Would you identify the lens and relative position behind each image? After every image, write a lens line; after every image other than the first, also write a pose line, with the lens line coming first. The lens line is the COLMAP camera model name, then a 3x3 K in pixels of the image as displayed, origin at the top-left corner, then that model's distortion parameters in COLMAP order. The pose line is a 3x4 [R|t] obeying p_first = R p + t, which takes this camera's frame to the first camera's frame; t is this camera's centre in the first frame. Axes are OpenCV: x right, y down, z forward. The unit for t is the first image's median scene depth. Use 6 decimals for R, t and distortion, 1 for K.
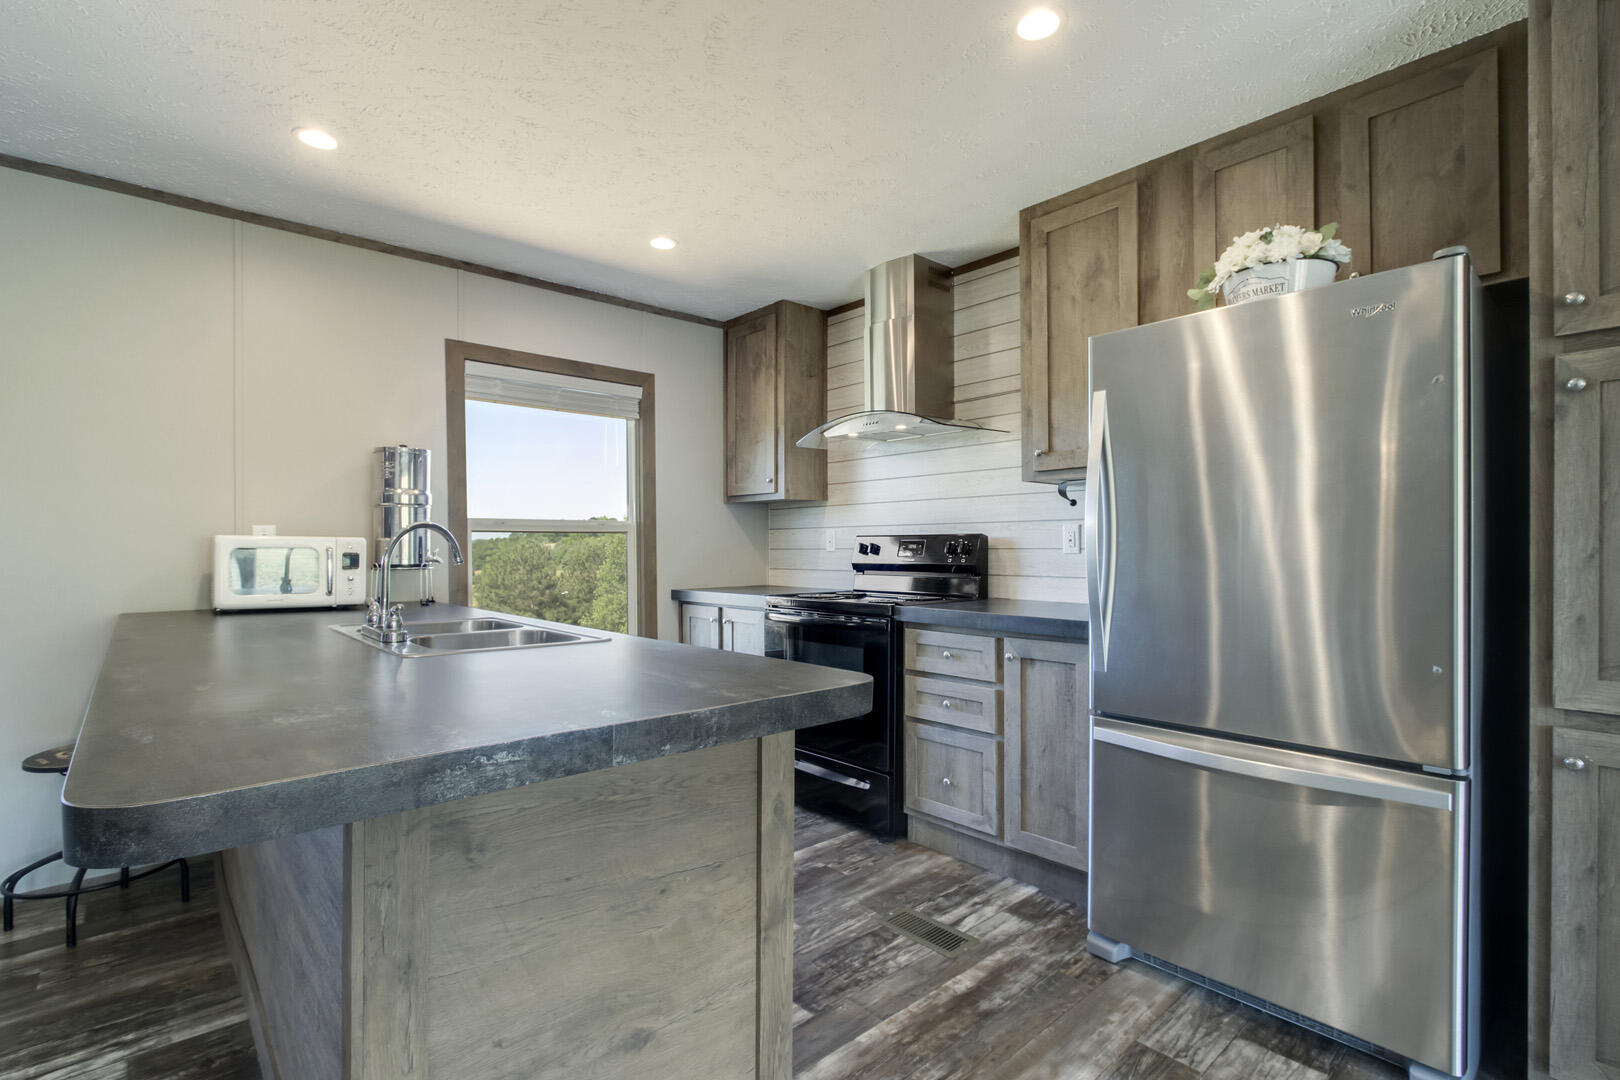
lens RADIAL K [[766.9, 0, 813.6], [0, 766.9, 548.2], [0, 0, 1]] dist [0.000199, -0.000012]
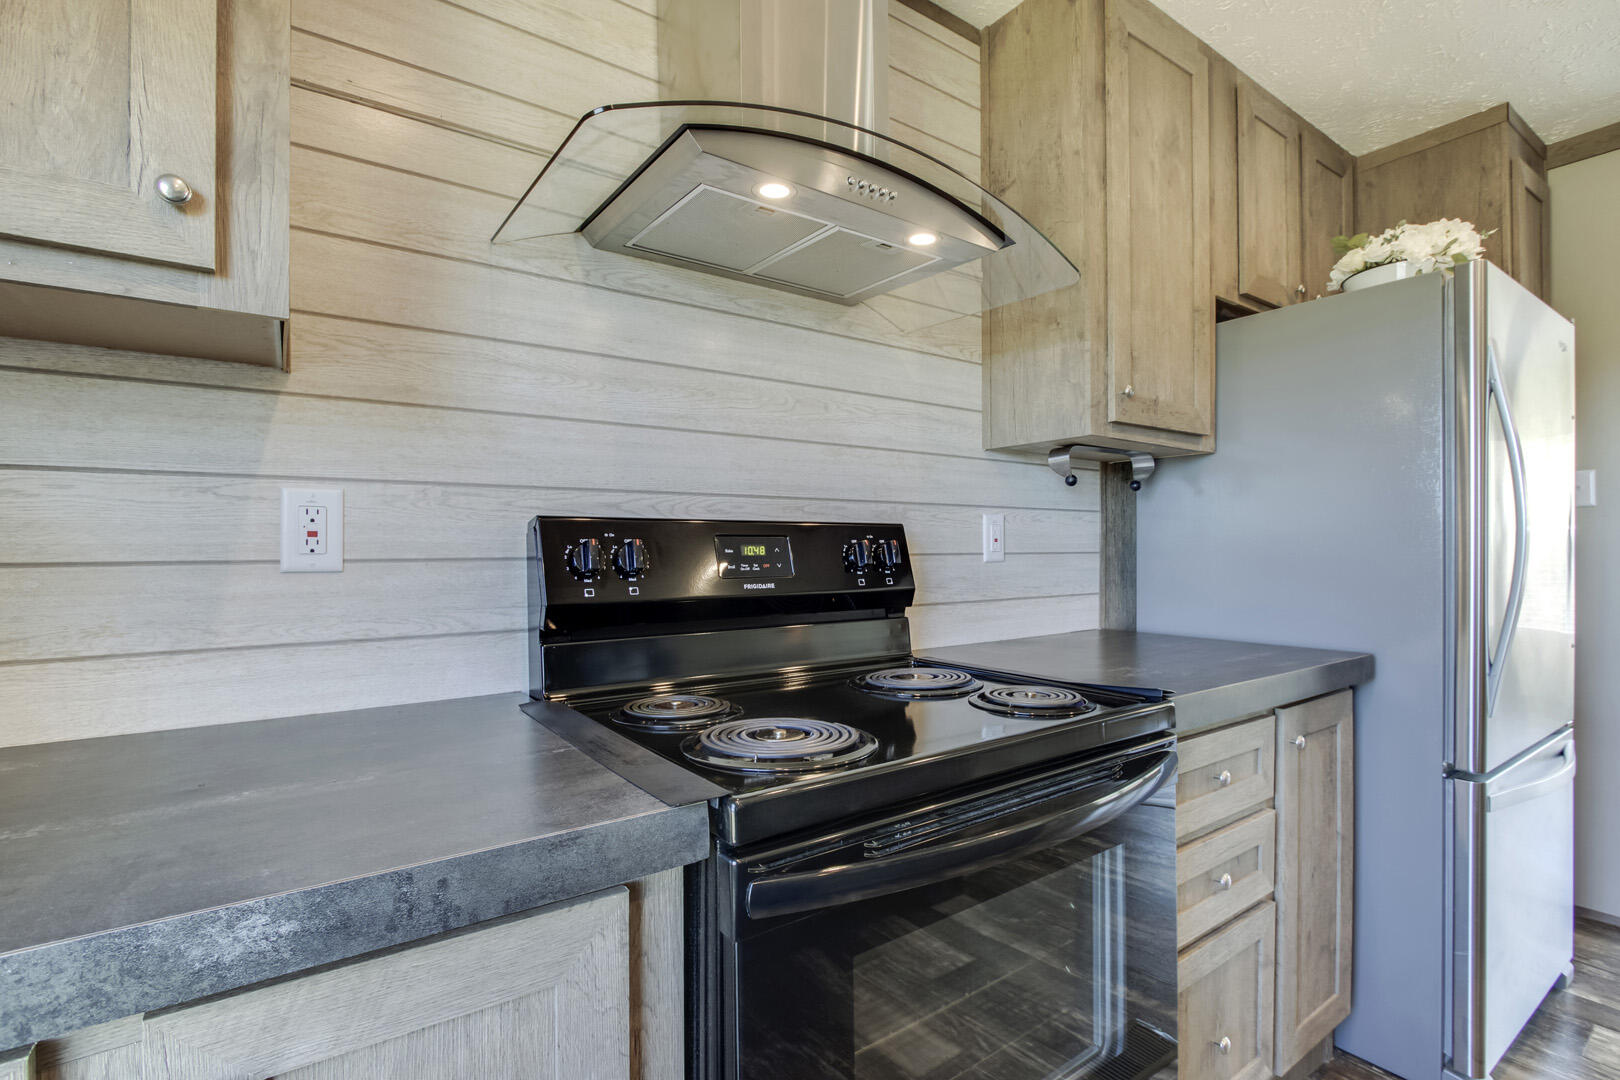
lens RADIAL K [[766.9, 0, 813.6], [0, 766.9, 548.2], [0, 0, 1]] dist [0.000199, -0.000012]
pose [[0.101993, -0.000695, 0.994785, -0.269261], [0.002338, 0.999997, 0.000459, -0.003716], [-0.994782, 0.002279, 0.101995, 0.989805]]
